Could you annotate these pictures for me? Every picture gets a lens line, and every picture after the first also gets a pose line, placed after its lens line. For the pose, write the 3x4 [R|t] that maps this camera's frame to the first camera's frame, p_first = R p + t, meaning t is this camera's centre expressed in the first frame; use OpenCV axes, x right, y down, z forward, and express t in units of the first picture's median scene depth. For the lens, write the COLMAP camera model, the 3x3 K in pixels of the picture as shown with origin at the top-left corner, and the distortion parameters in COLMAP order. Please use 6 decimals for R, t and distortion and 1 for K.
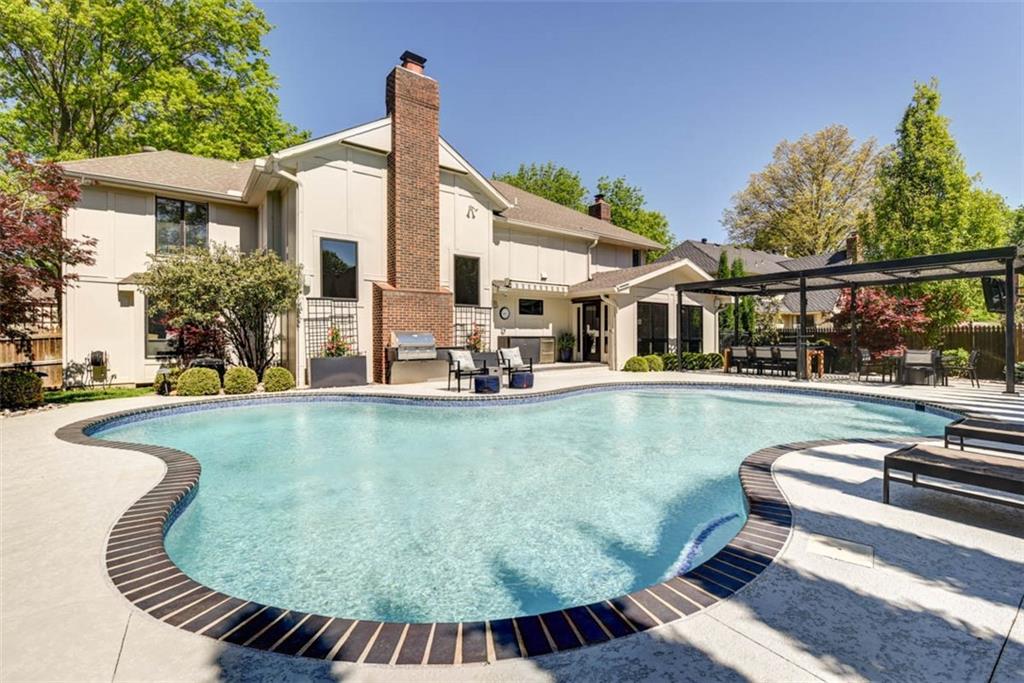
lens RADIAL K [[439.9, 0, 515.1], [0, 439.9, 340.2], [0, 0, 1]] dist [0.002964, -0.003481]
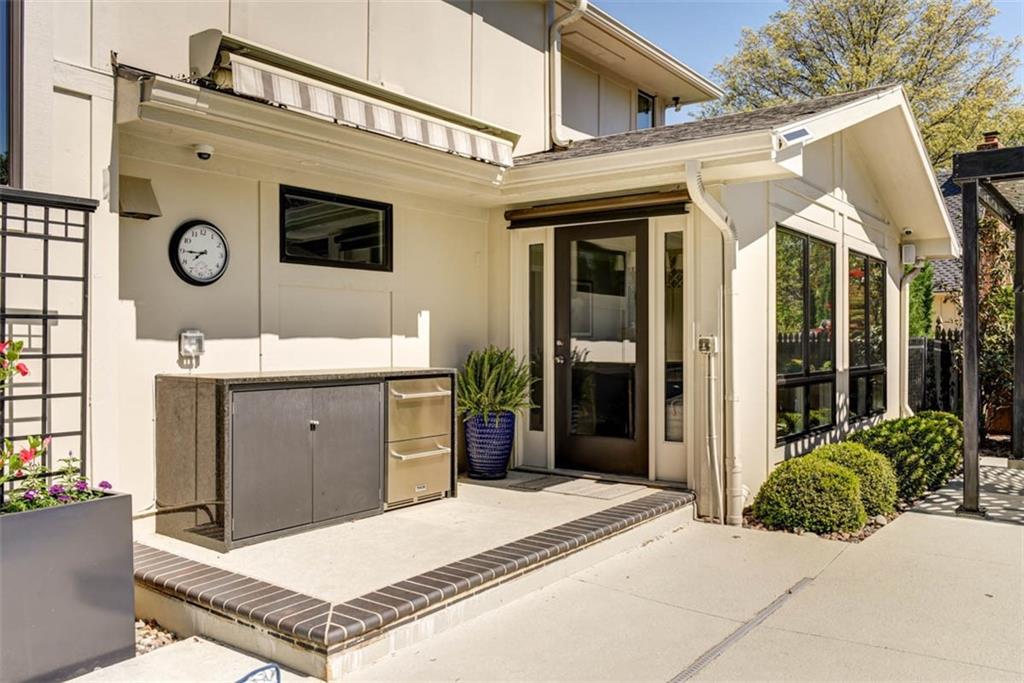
lens RADIAL K [[821.6, 0, 516.7], [0, 821.6, 341.9], [0, 0, 1]] dist [-0.017523, -0.005528]
pose [[0.955862, -0.000923, 0.293815, 0.003070], [0.002376, 0.999987, -0.004587, -0.022645], [-0.293807, 0.005083, 0.955851, 0.667808]]
